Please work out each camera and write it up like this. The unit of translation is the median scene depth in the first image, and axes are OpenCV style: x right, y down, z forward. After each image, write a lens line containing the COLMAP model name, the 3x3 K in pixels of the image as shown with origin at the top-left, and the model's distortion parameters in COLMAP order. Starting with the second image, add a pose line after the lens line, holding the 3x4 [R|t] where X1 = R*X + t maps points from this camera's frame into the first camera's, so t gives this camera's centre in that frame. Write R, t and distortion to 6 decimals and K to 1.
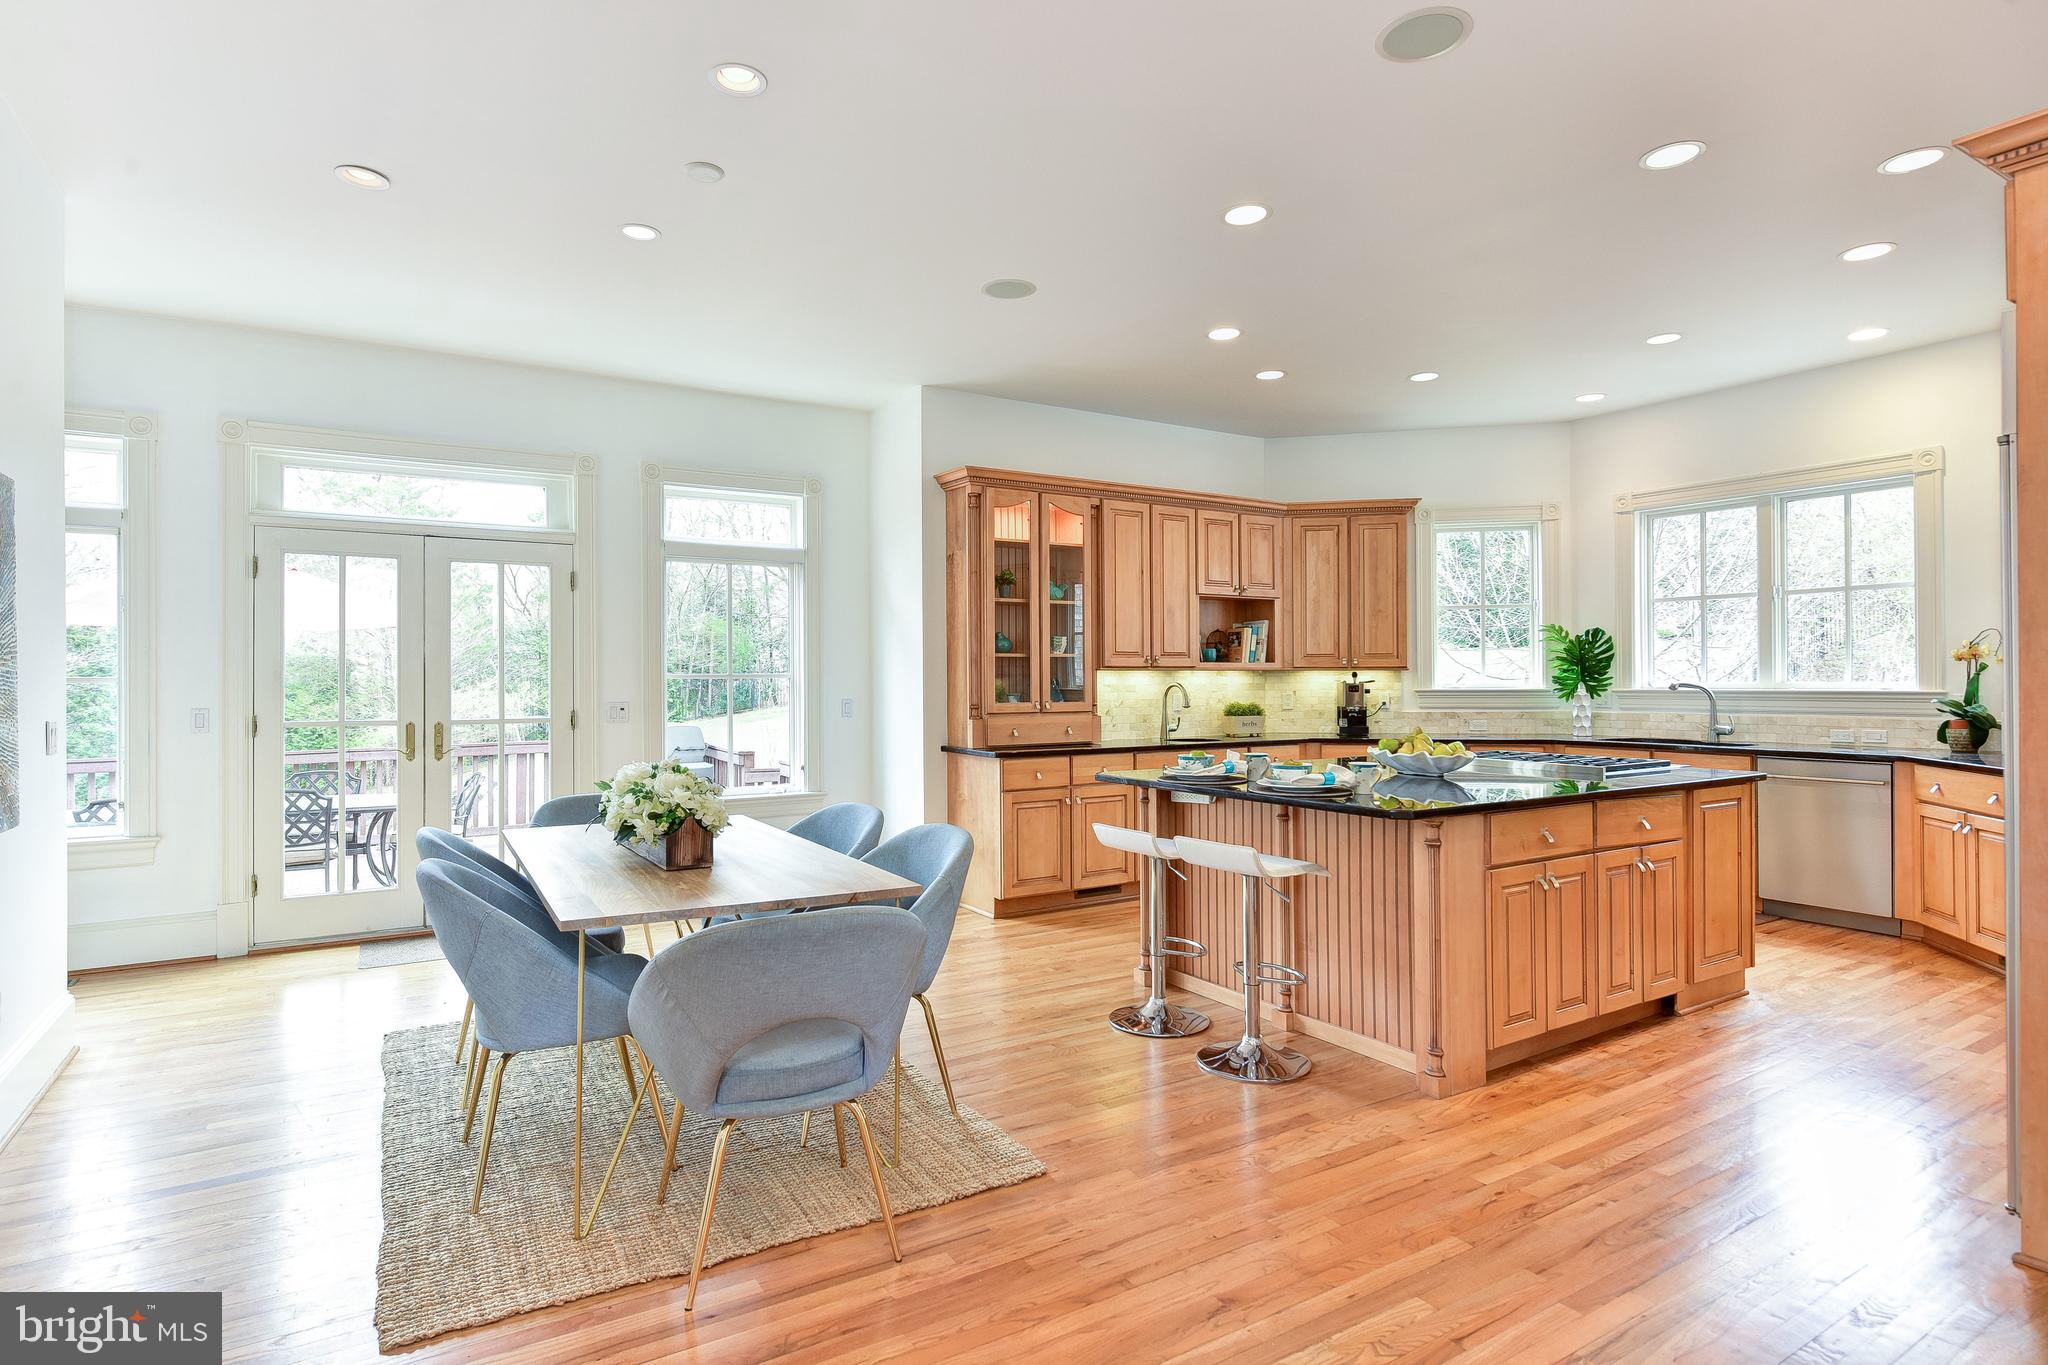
lens RADIAL K [[1054.3, 0, 1012.9], [0, 1054.3, 672.5], [0, 0, 1]] dist [-0.003382, -0.000444]
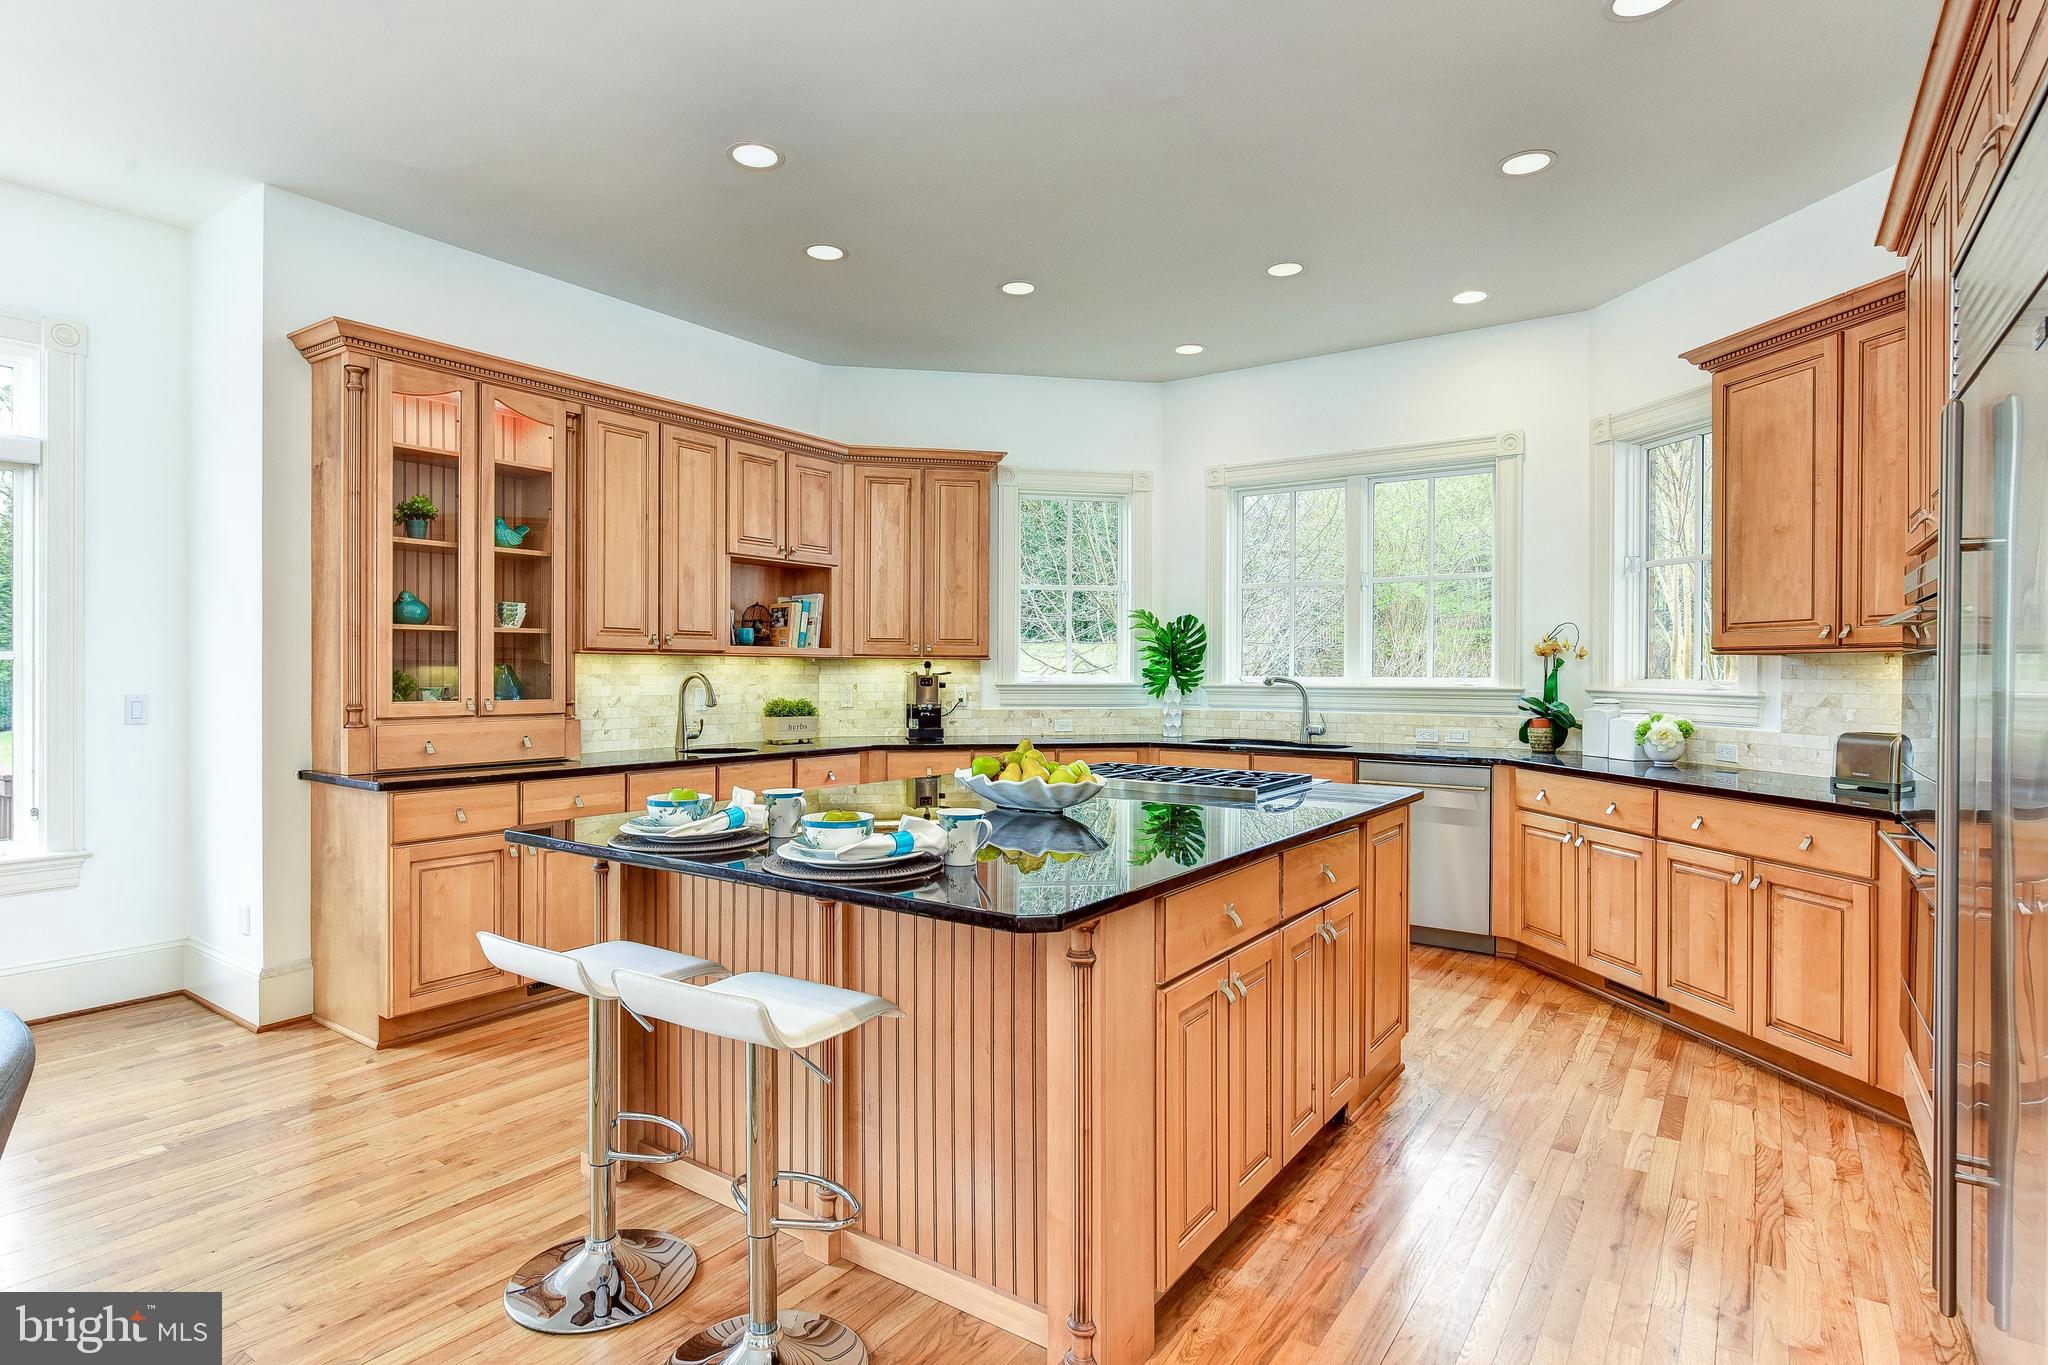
lens RADIAL K [[1054.3, 0, 1012.9], [0, 1054.3, 672.5], [0, 0, 1]] dist [-0.003382, -0.000444]
pose [[0.919118, 0.008235, 0.393896, 0.073996], [-0.011360, 0.999920, 0.005602, 0.003142], [-0.393818, -0.009623, 0.919138, 0.260017]]
